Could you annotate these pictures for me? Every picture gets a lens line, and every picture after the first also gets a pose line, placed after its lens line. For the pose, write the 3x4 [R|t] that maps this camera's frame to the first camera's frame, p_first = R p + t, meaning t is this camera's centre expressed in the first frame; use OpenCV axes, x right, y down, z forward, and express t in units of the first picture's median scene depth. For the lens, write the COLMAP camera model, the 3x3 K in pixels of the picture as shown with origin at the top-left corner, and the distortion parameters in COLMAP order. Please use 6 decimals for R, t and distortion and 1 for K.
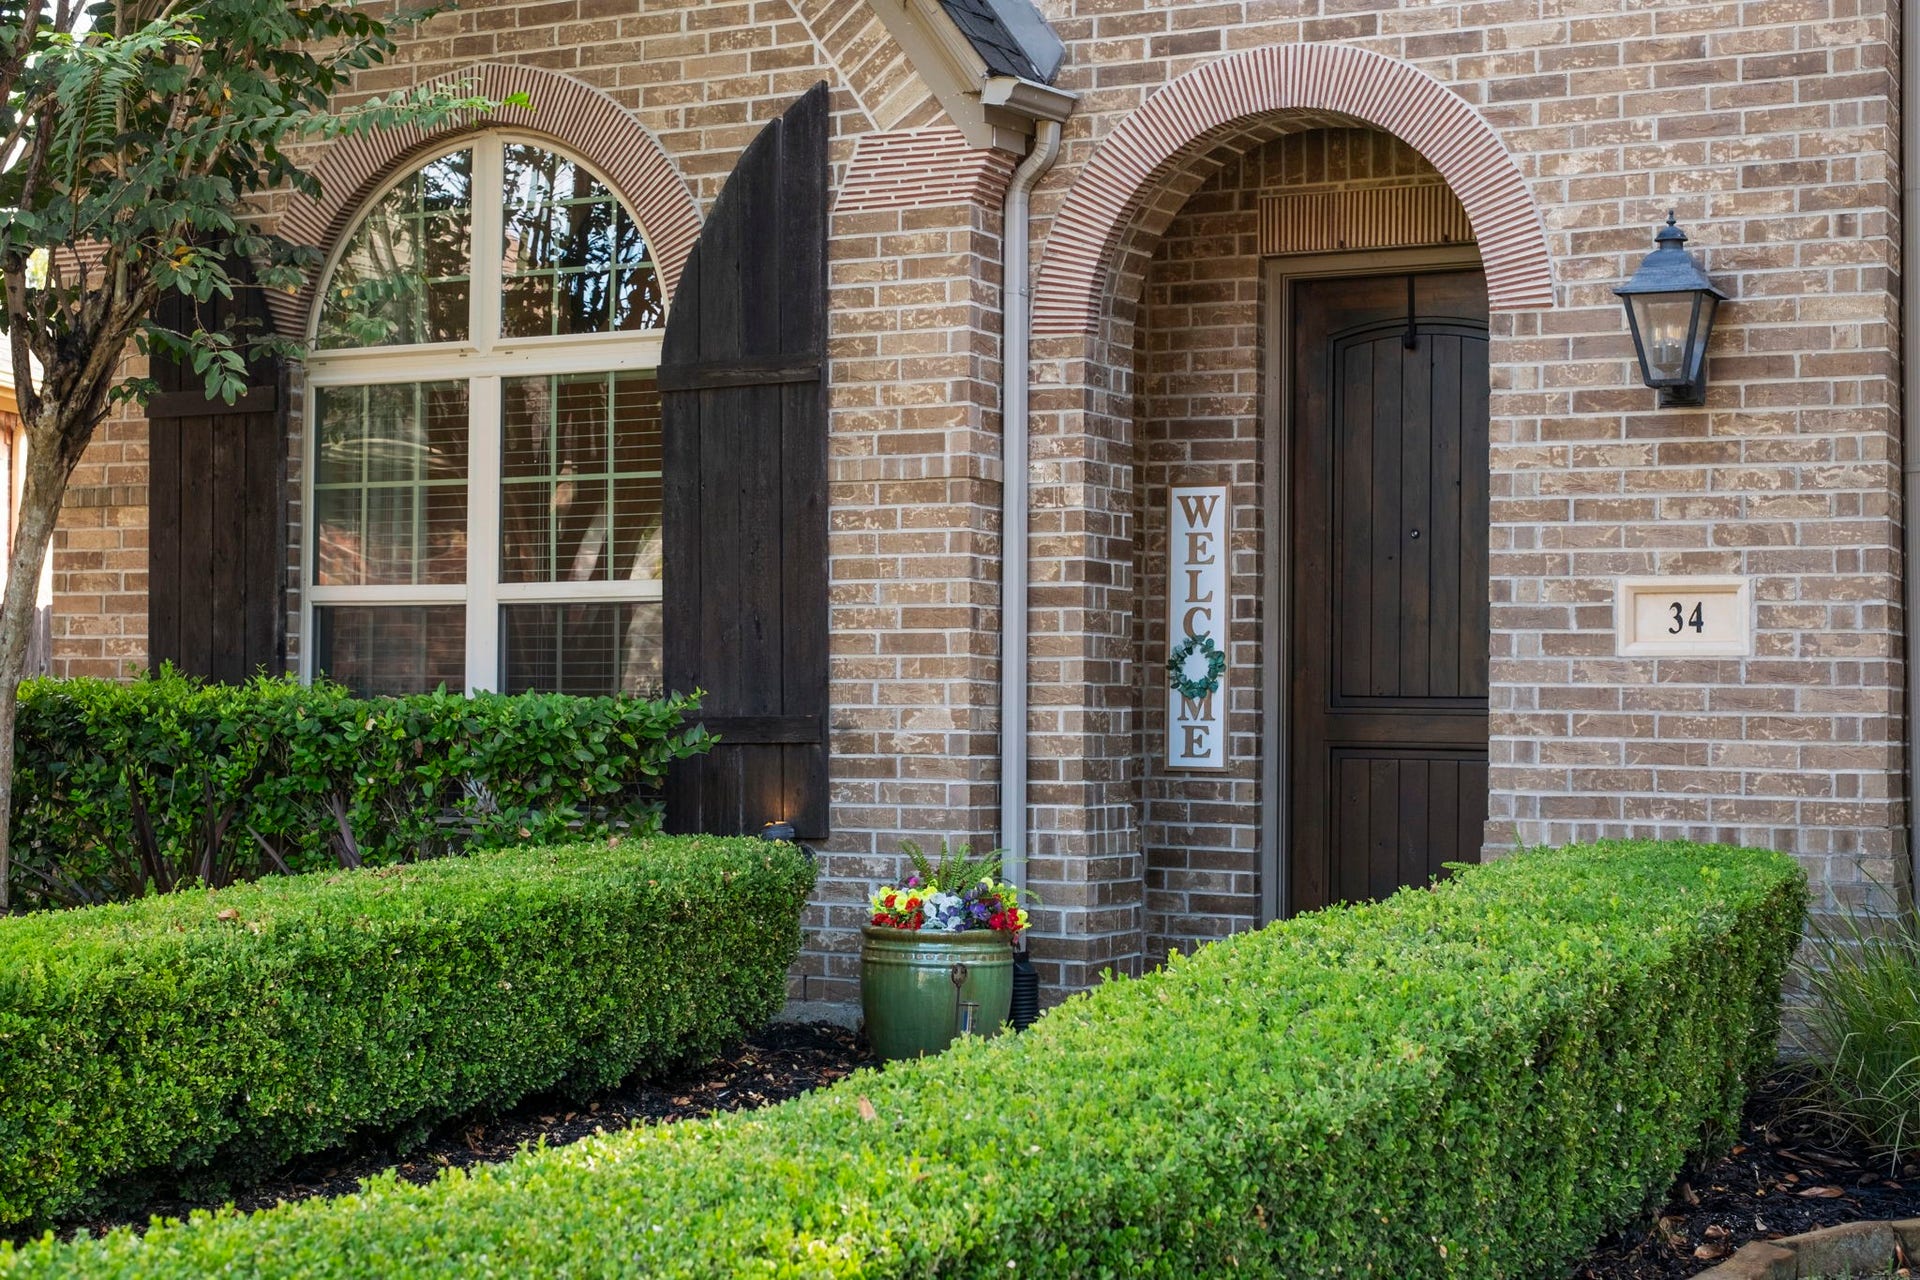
lens RADIAL K [[3003.7, 0, 964.3], [0, 3003.7, 639.8], [0, 0, 1]] dist [-0.023762, 0.000000]
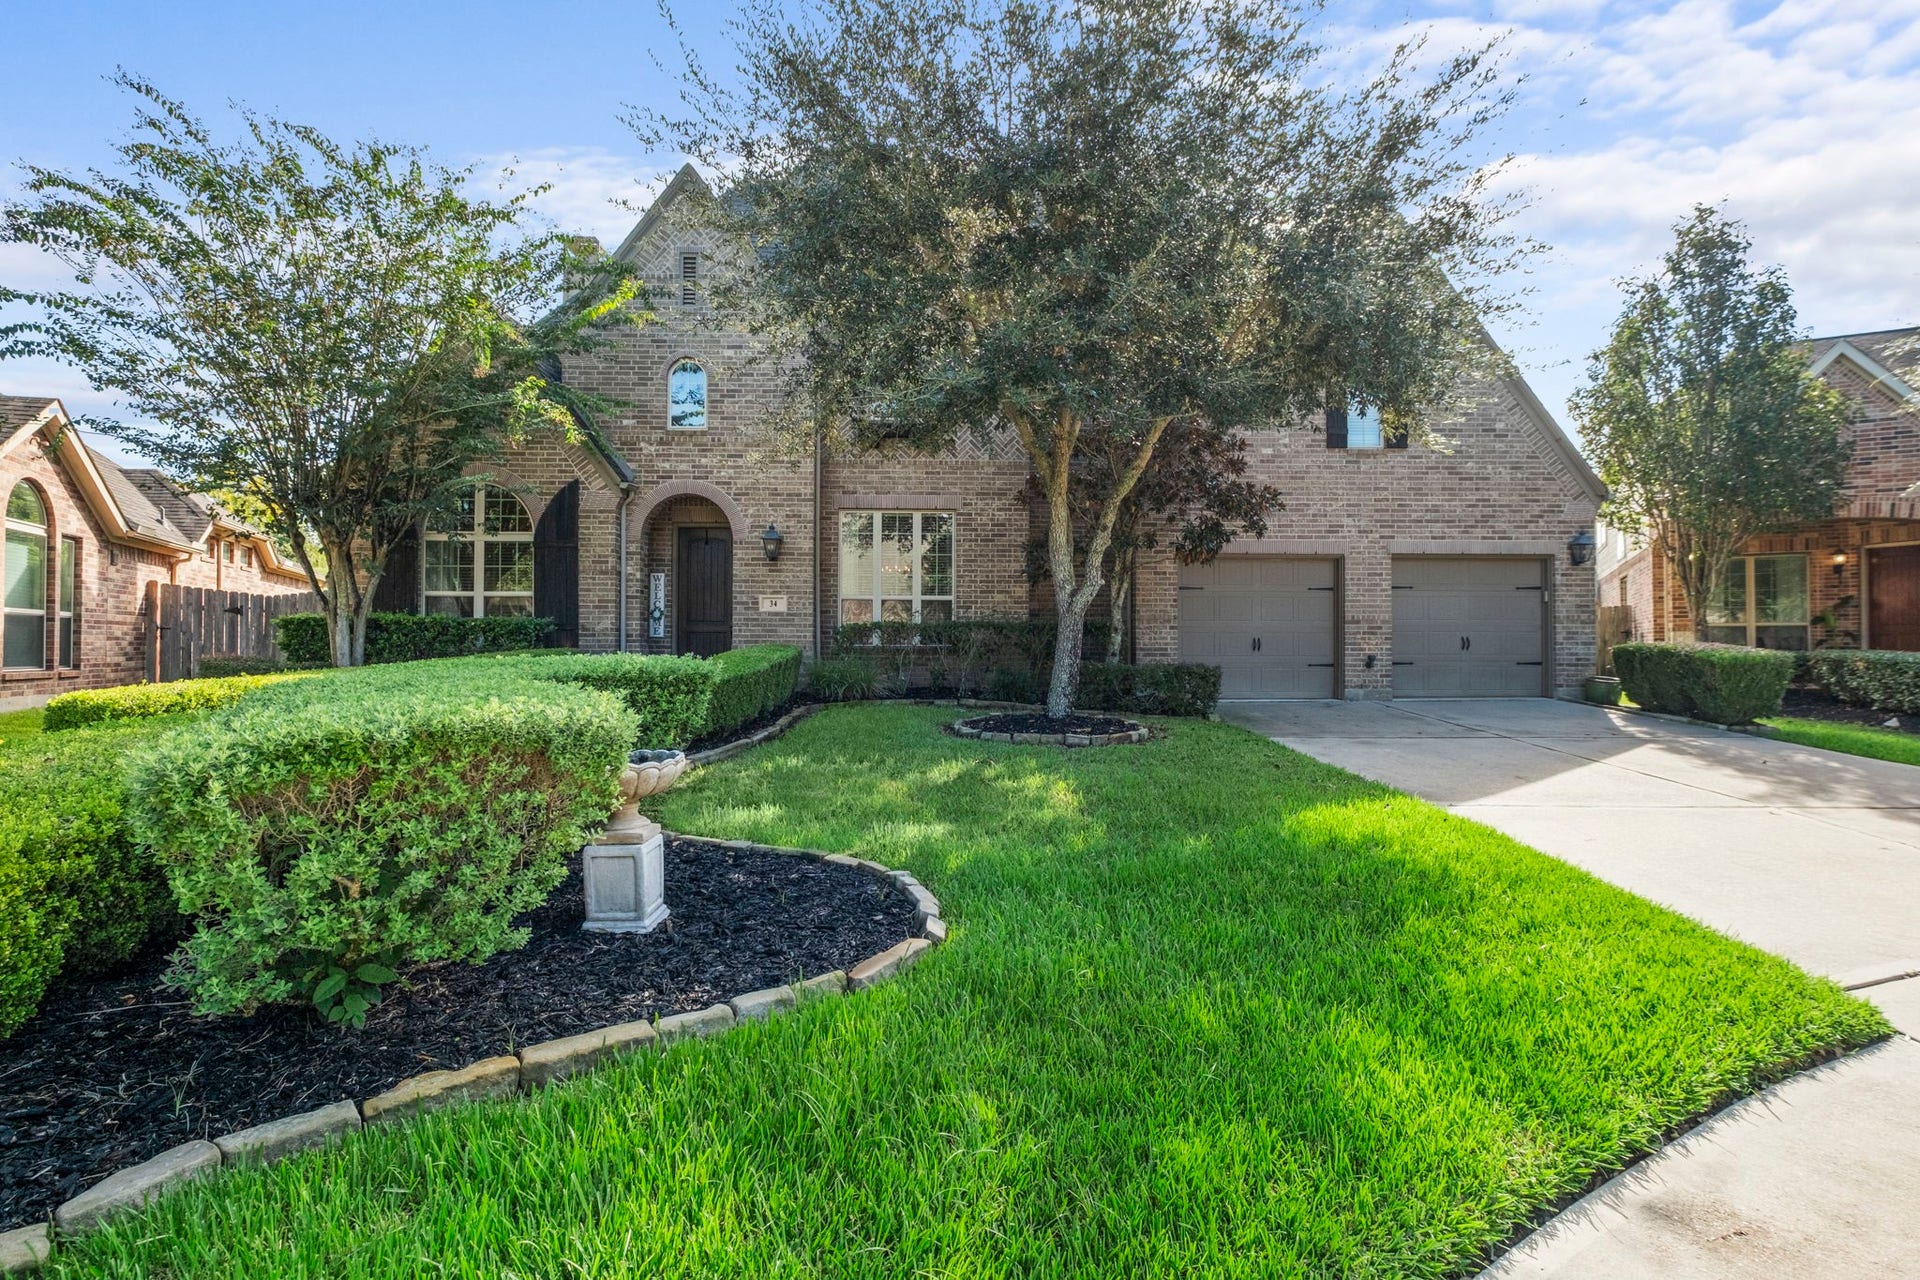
lens RADIAL K [[955.0, 0, 959.2], [0, 955.0, 630.8], [0, 0, 1]] dist [-0.003511, -0.000605]
pose [[0.876176, 0.003057, 0.481981, -0.232700], [-0.008265, 0.999928, 0.008682, 0.019871], [-0.481920, -0.011590, 0.876139, -0.496236]]
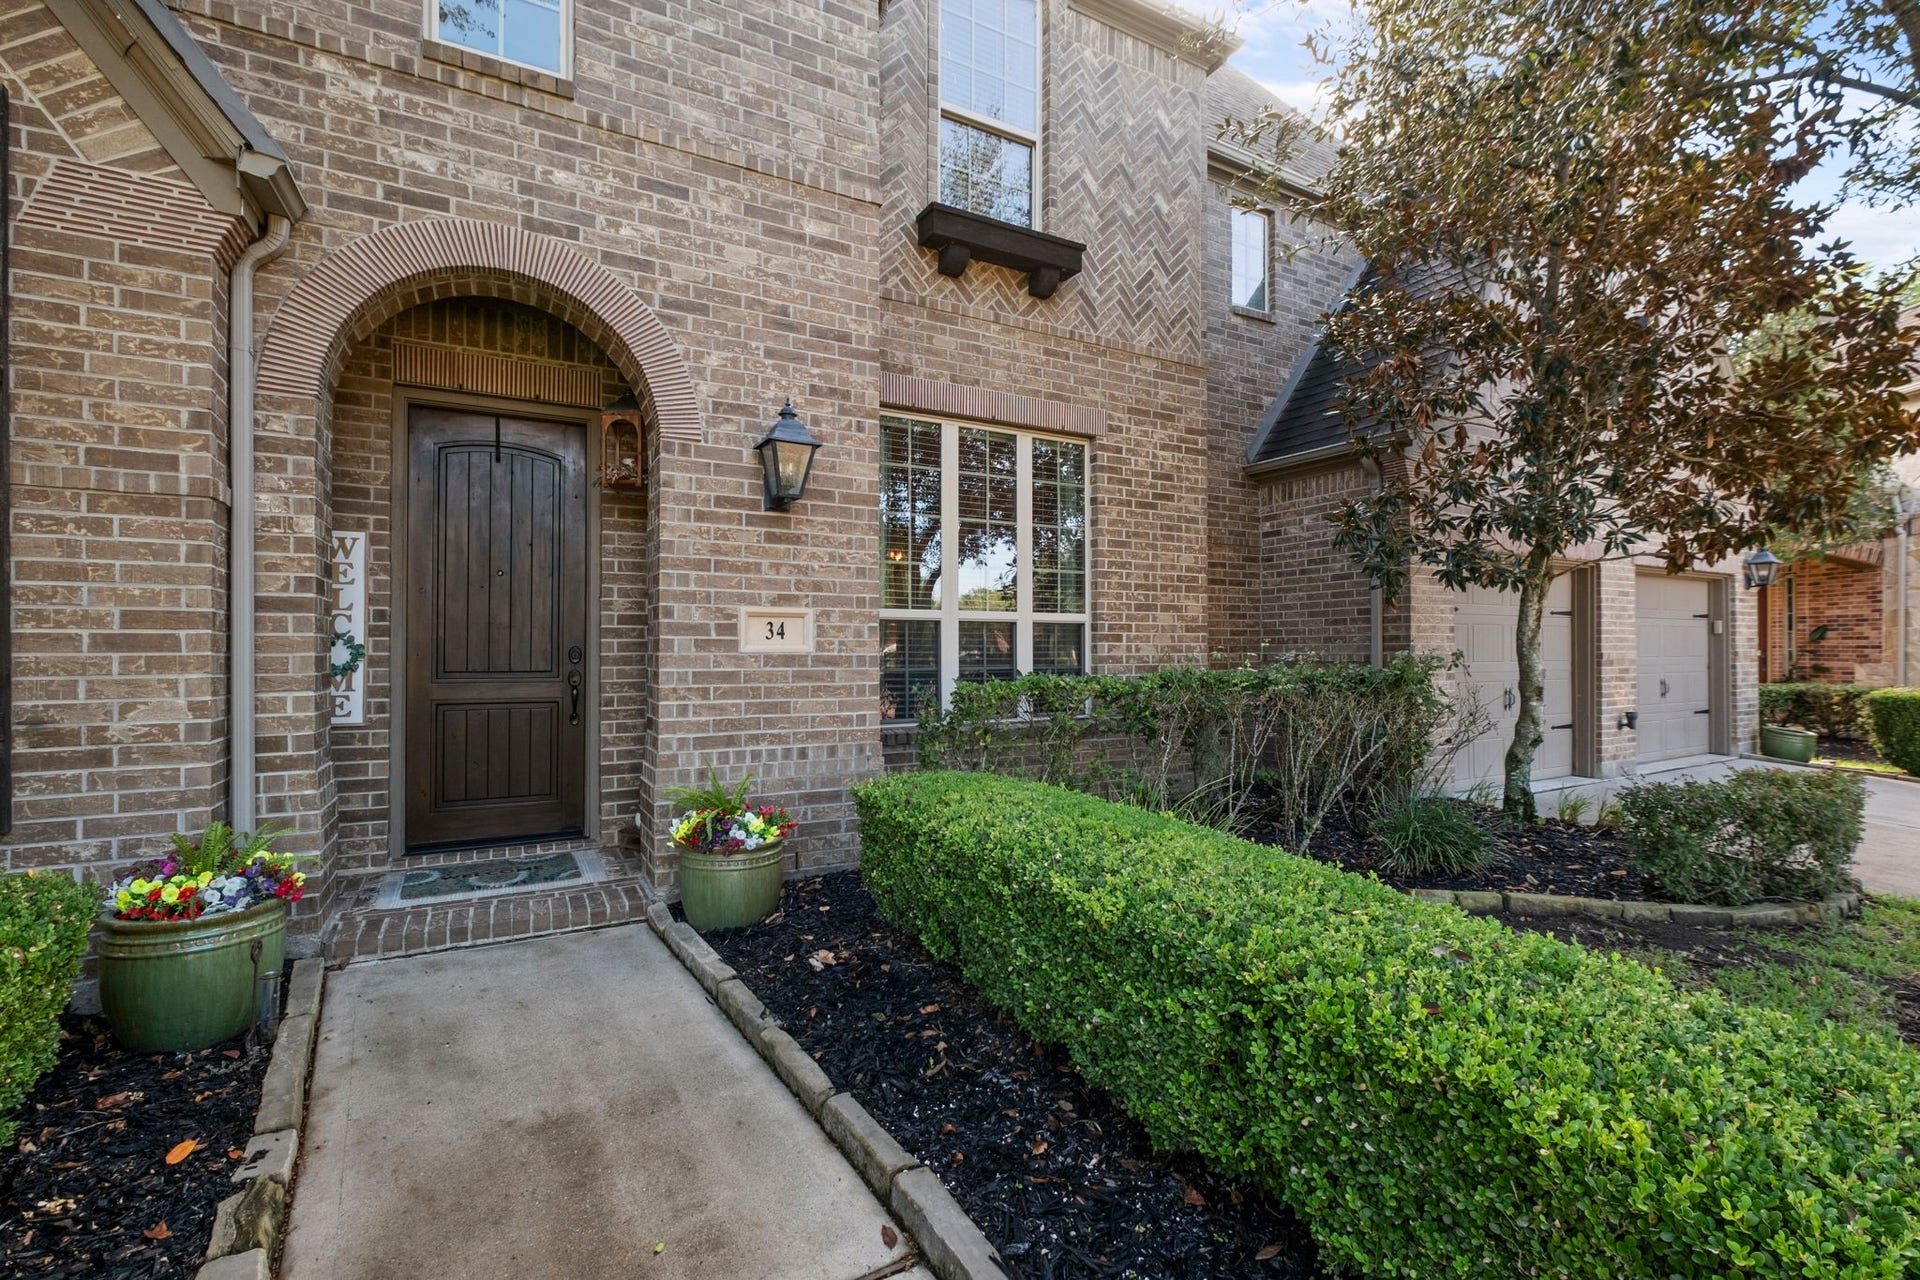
lens RADIAL K [[847.1, 0, 958.7], [0, 847.1, 641.8], [0, 0, 1]] dist [-0.001349, 0.000516]
pose [[0.551814, -0.000745, 0.833967, -0.108815], [-0.016489, 0.999794, 0.011803, -0.007714], [-0.833804, -0.020265, 0.551689, 0.577657]]
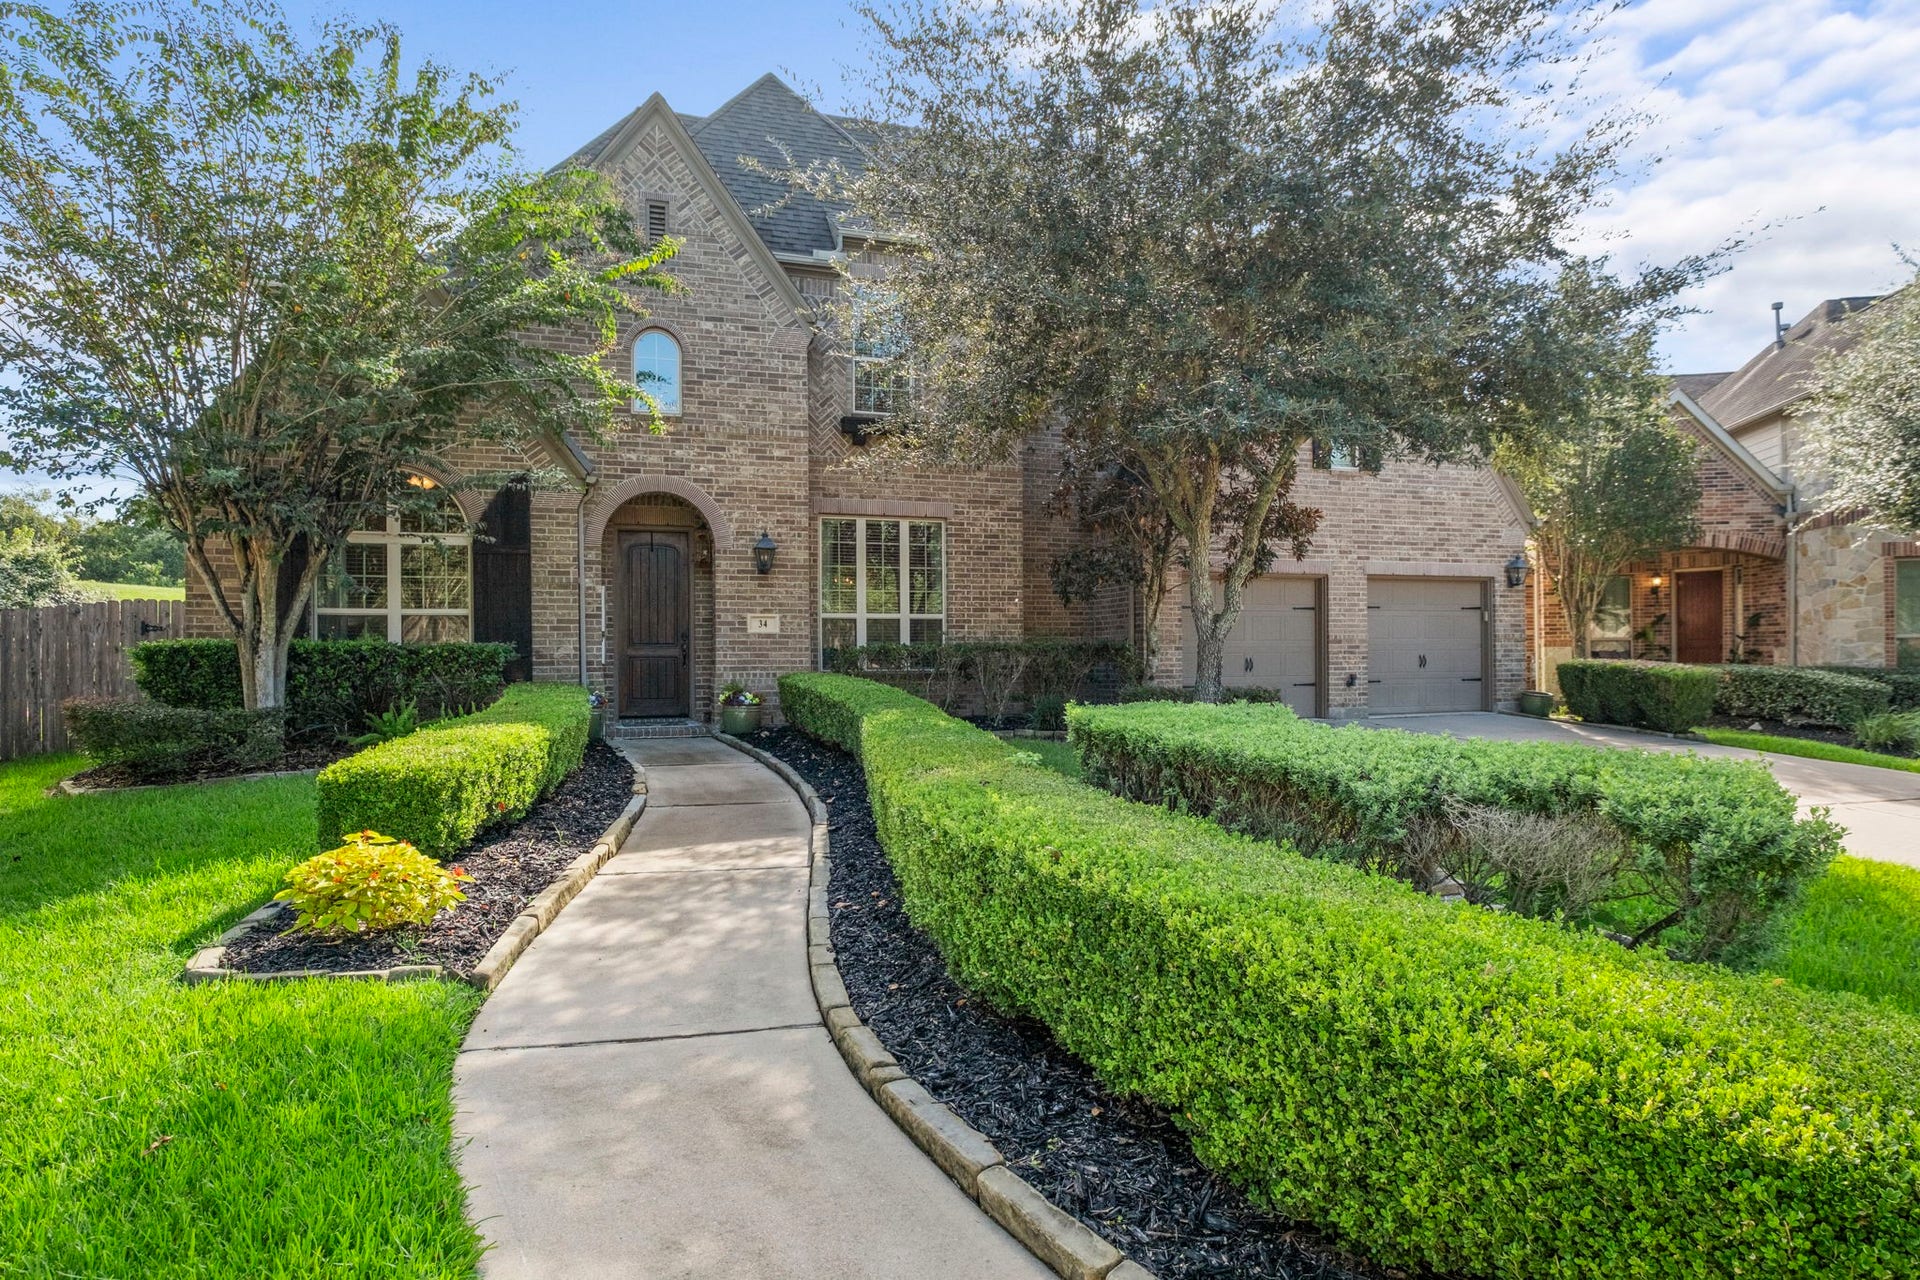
lens RADIAL K [[1086.5, 0, 944.8], [0, 1086.5, 653.4], [0, 0, 1]] dist [-0.008172, 0.000619]
pose [[0.697108, -0.009800, 0.716899, -0.629952], [-0.005550, 0.999803, 0.019064, 0.003737], [-0.716944, -0.017268, 0.696917, -0.242319]]
